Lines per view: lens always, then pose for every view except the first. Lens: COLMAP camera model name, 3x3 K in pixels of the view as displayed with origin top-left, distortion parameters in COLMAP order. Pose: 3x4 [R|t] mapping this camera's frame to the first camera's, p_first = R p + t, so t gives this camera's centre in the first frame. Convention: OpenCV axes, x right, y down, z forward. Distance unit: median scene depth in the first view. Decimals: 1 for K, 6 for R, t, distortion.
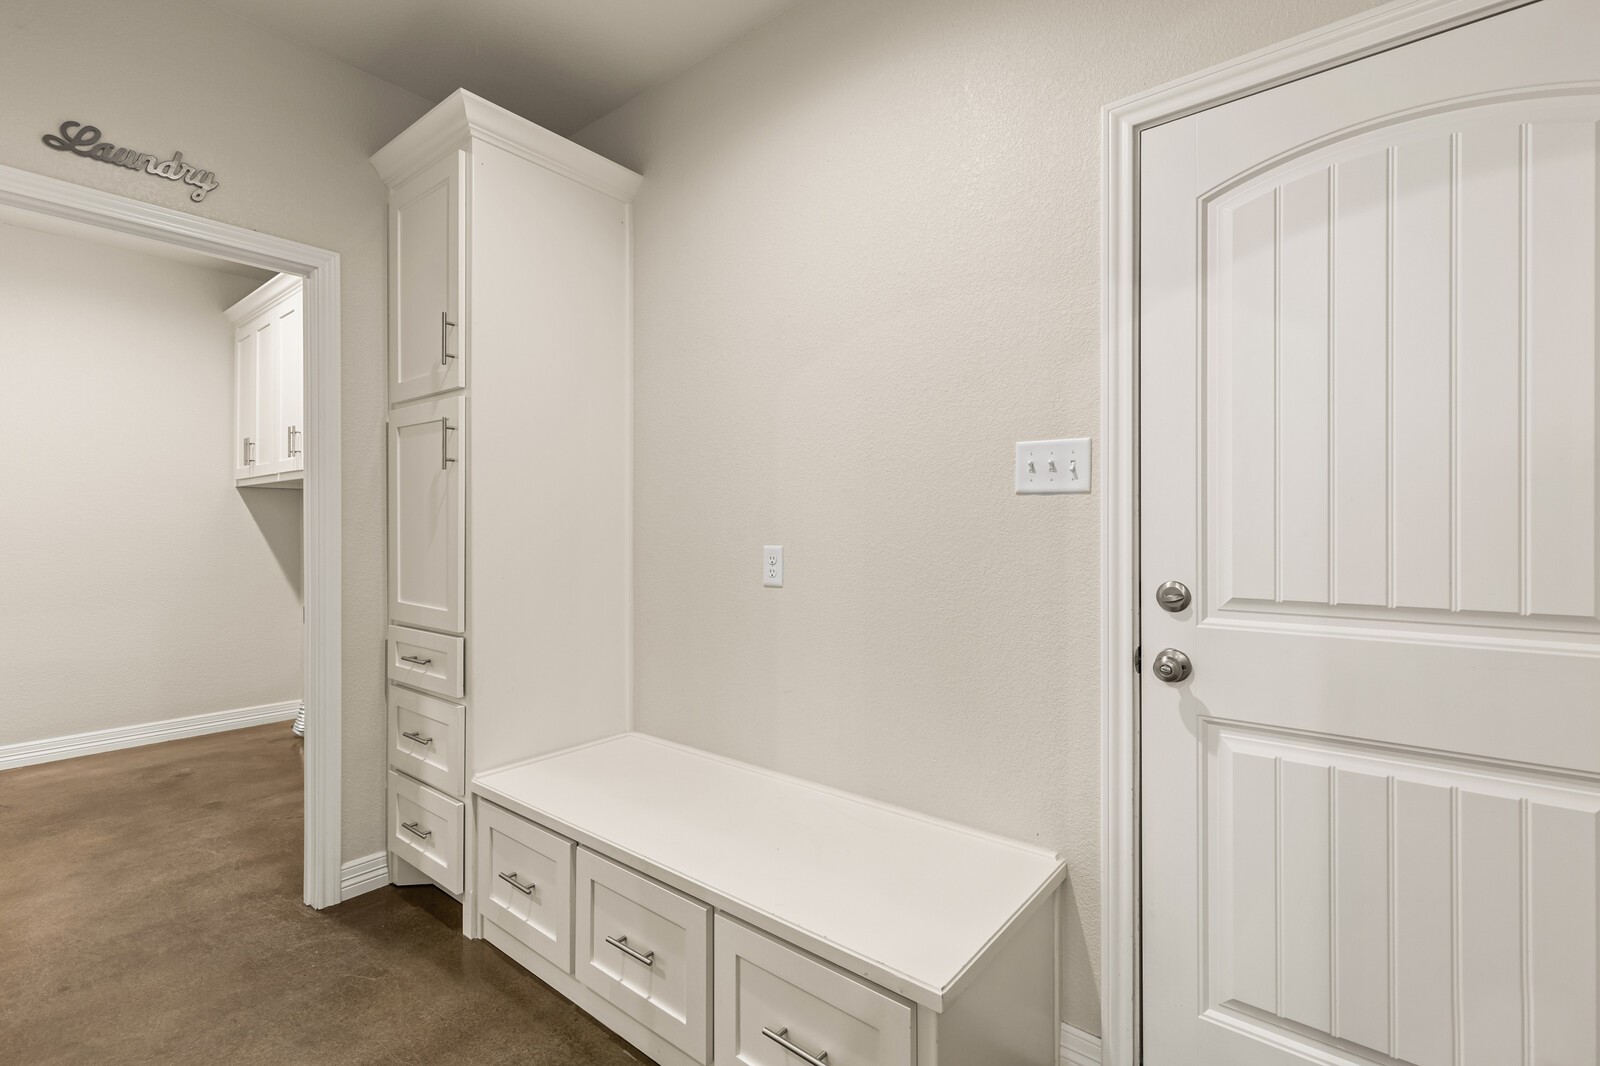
lens RADIAL K [[721.6, 0, 793.1], [0, 721.6, 530.8], [0, 0, 1]] dist [0.009643, -0.000403]
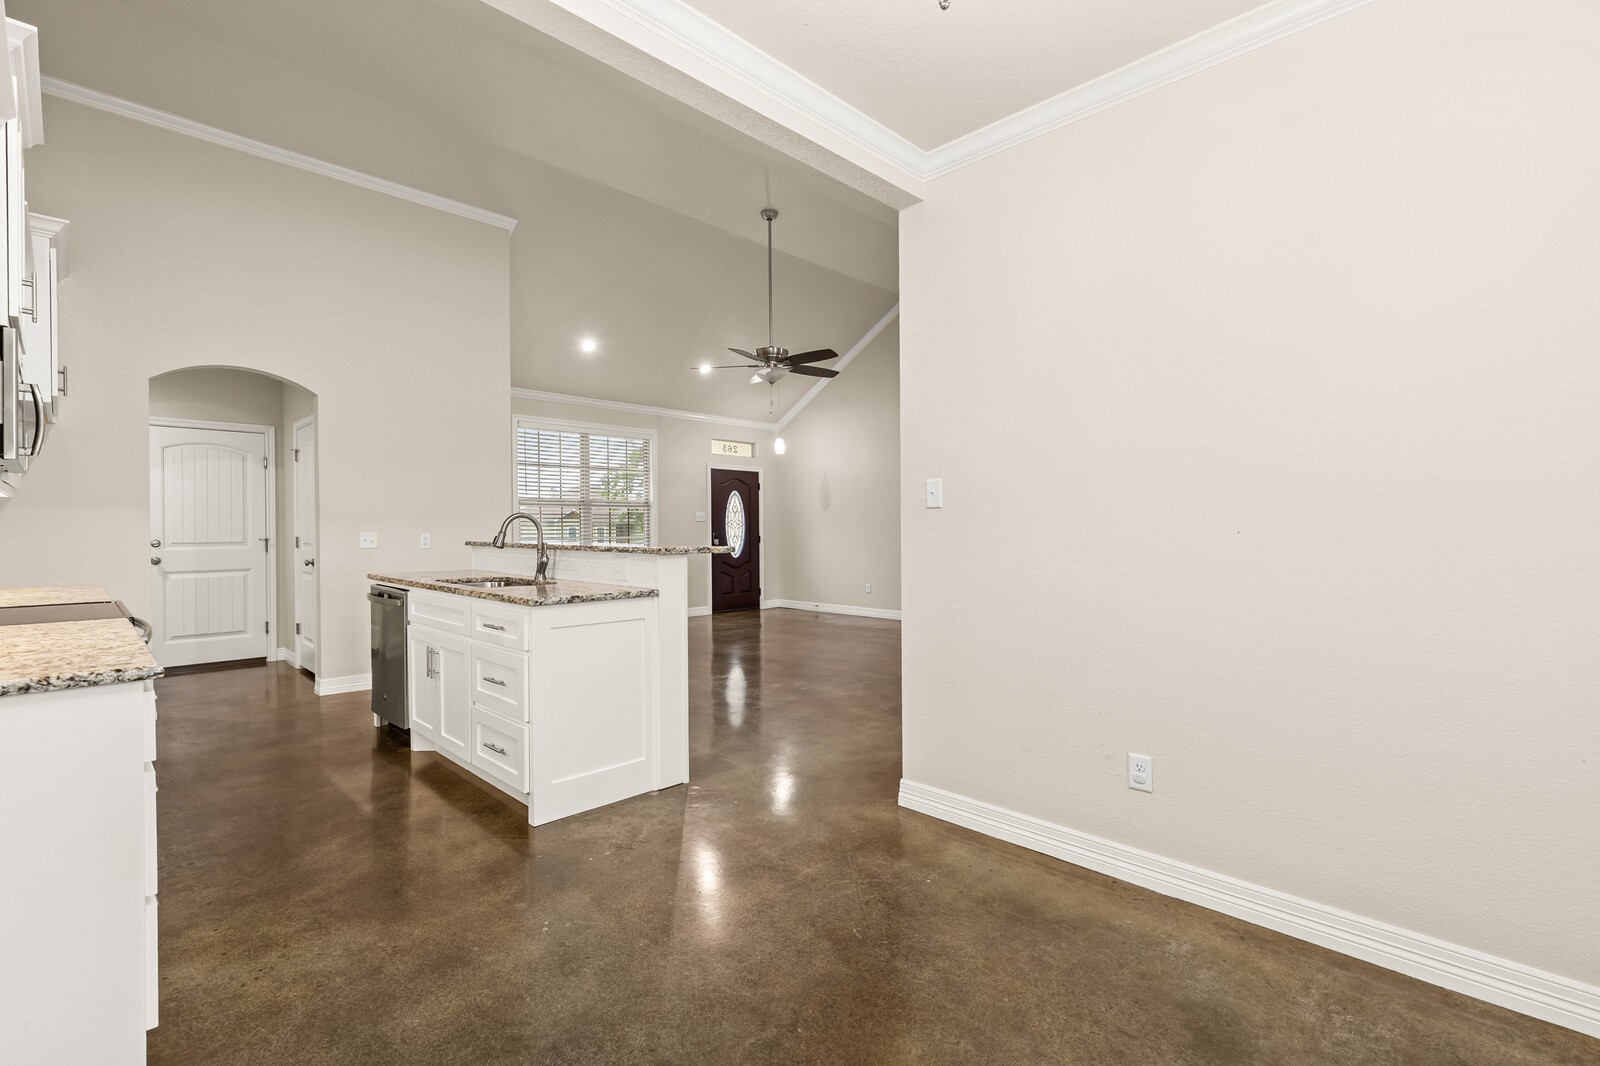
lens RADIAL K [[721.6, 0, 793.1], [0, 721.6, 530.8], [0, 0, 1]] dist [0.009643, -0.000403]
pose [[0.084399, -0.004431, 0.996422, -3.306558], [0.007787, 0.999963, 0.003787, 0.033283], [-0.996402, 0.007439, 0.084430, -2.972324]]
